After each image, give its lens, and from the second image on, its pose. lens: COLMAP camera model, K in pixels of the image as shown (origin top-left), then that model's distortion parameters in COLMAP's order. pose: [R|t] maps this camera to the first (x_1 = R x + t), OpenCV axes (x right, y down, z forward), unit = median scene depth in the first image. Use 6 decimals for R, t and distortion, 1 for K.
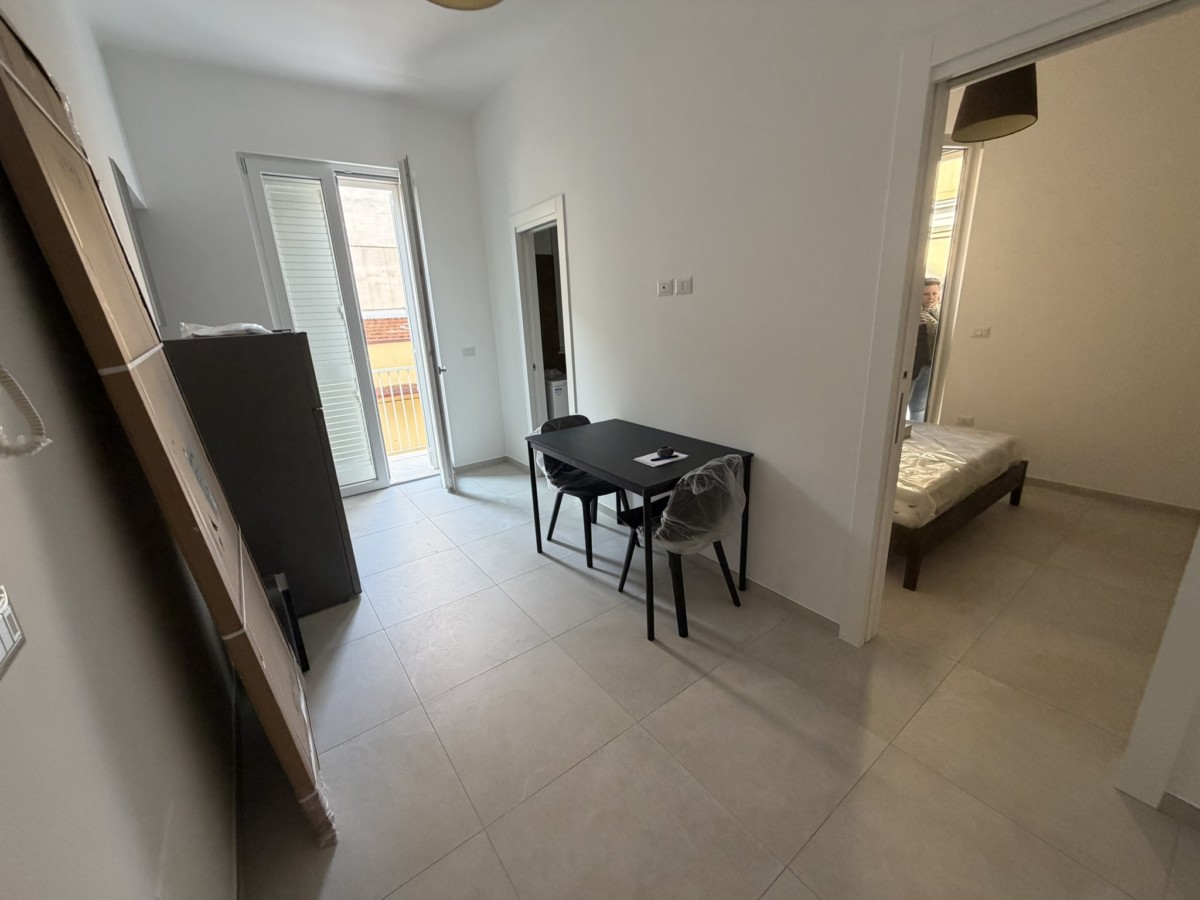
lens RADIAL K [[475.4, 0, 598.7], [0, 475.4, 449.1], [0, 0, 1]] dist [0.003263, -0.000794]
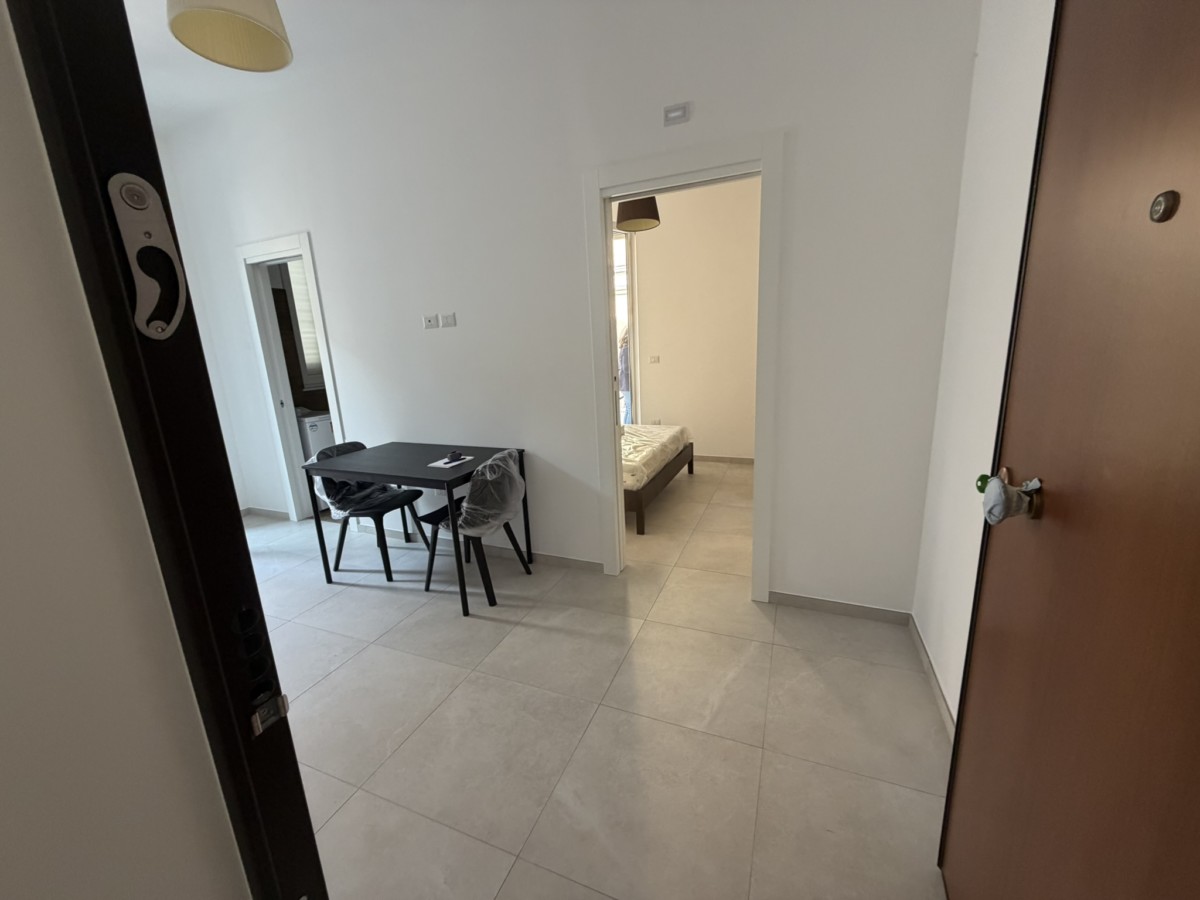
lens RADIAL K [[475.4, 0, 596.0], [0, 475.4, 452.1], [0, 0, 1]] dist [0.003263, -0.000794]
pose [[0.860230, -0.112605, 0.497318, -0.130549], [0.152840, 0.987408, -0.040799, 0.089345], [-0.486461, 0.111106, 0.866609, -0.176738]]
